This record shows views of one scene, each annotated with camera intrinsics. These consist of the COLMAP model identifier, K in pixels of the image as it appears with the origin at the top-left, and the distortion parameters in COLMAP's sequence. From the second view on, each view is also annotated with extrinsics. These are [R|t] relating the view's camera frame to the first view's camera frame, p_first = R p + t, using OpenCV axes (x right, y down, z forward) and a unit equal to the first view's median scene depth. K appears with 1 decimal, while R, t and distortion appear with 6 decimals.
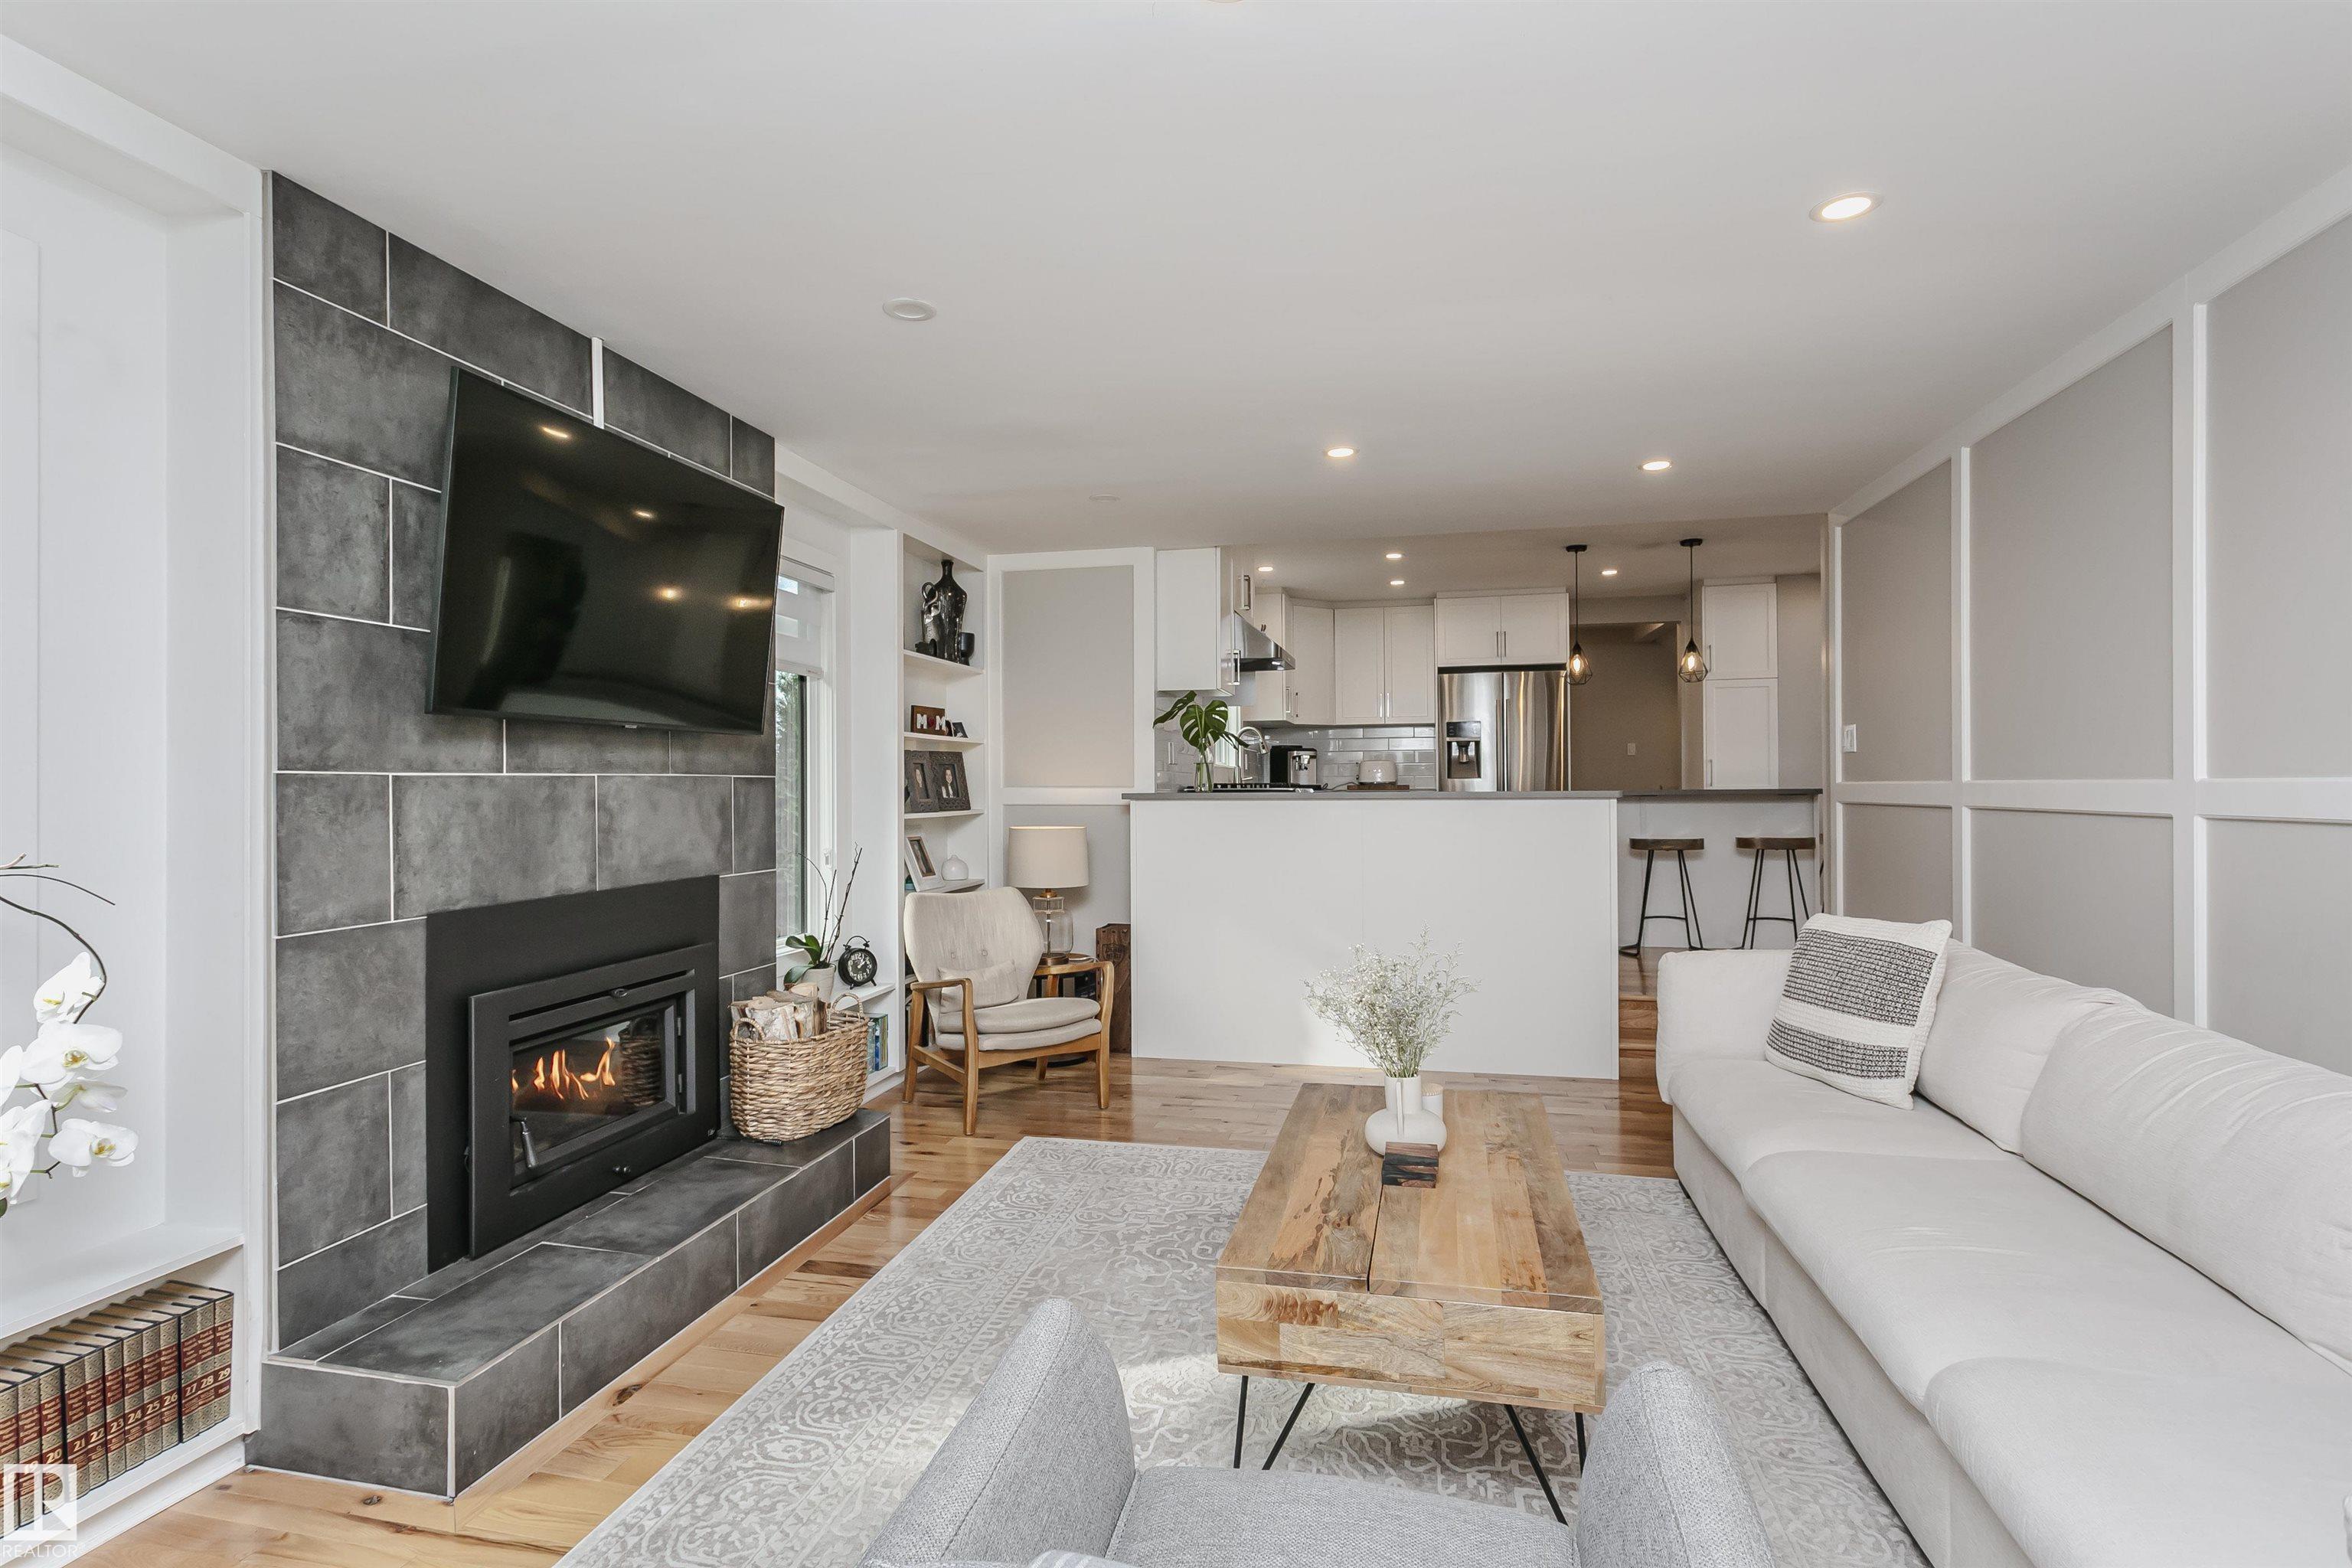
lens RADIAL K [[1153.1, 0, 1142.0], [0, 1153.1, 783.4], [0, 0, 1]] dist [0.003142, 0.000488]
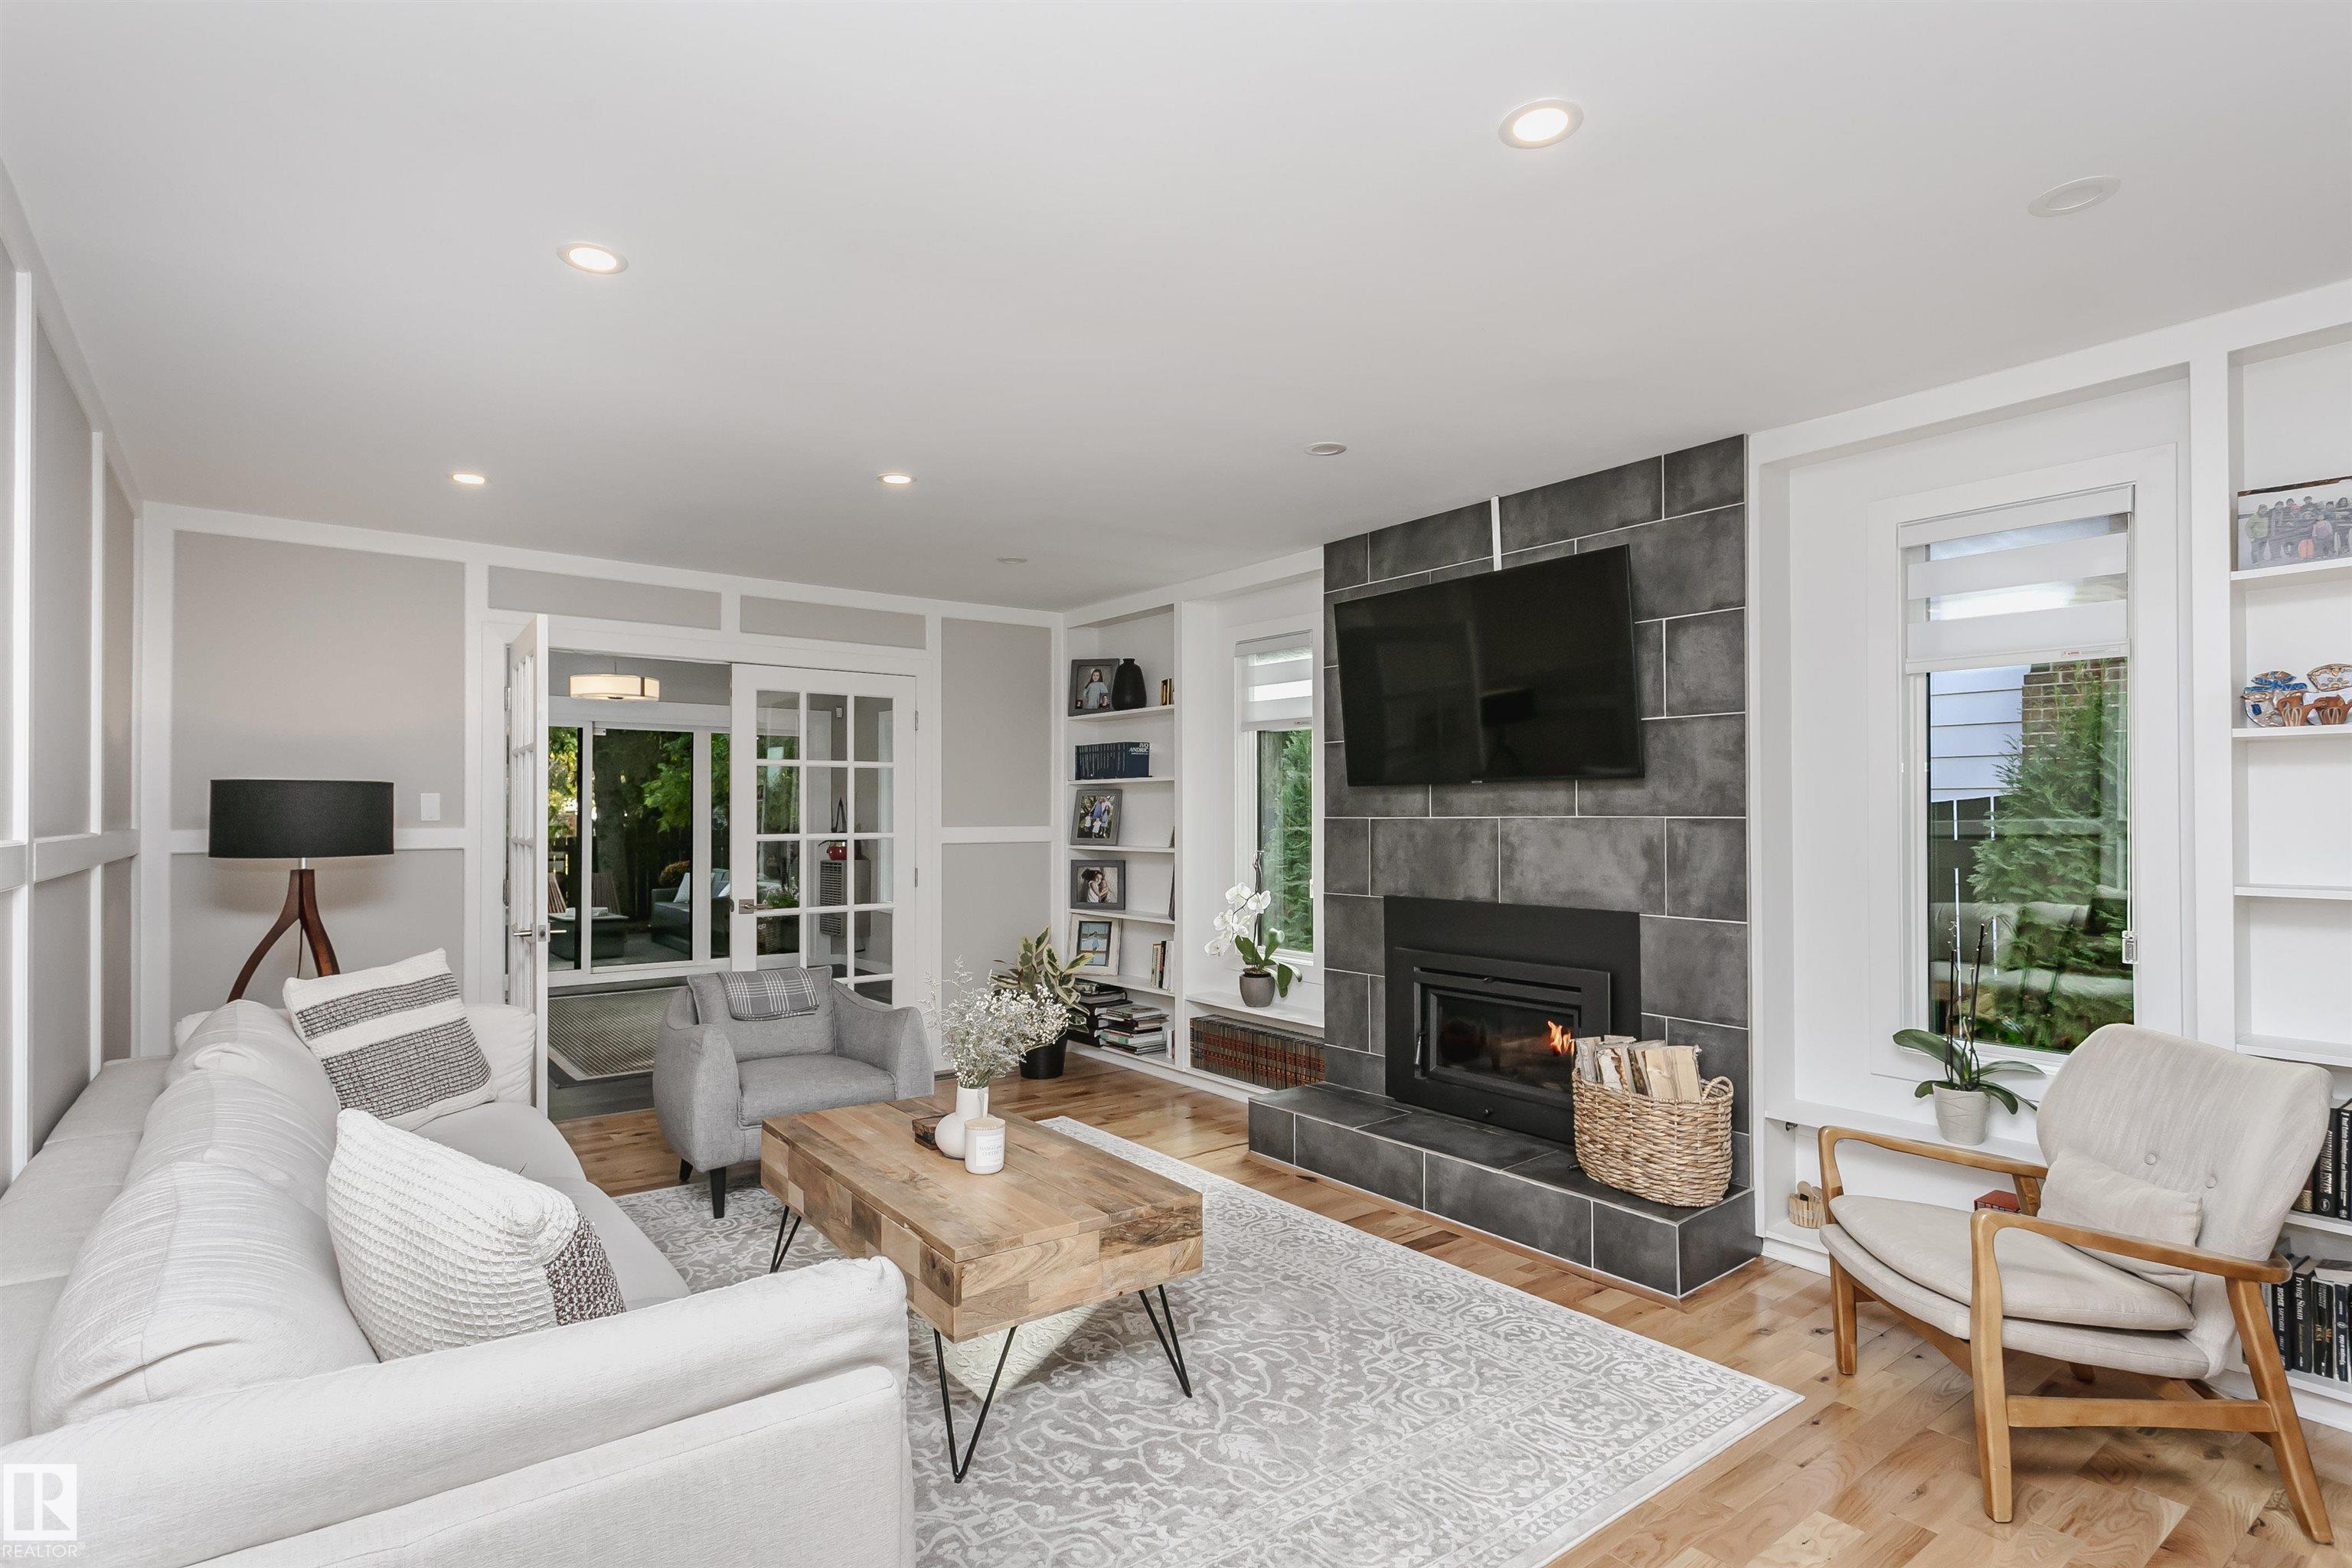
lens RADIAL K [[1153.6, 0, 1165.5], [0, 1153.6, 801.3], [0, 0, 1]] dist [0.002610, 0.001059]
pose [[-0.629032, -0.002014, -0.777377, 0.731201], [0.007357, 0.999936, -0.008544, -0.015628], [0.777344, -0.011093, -0.628977, 1.367962]]
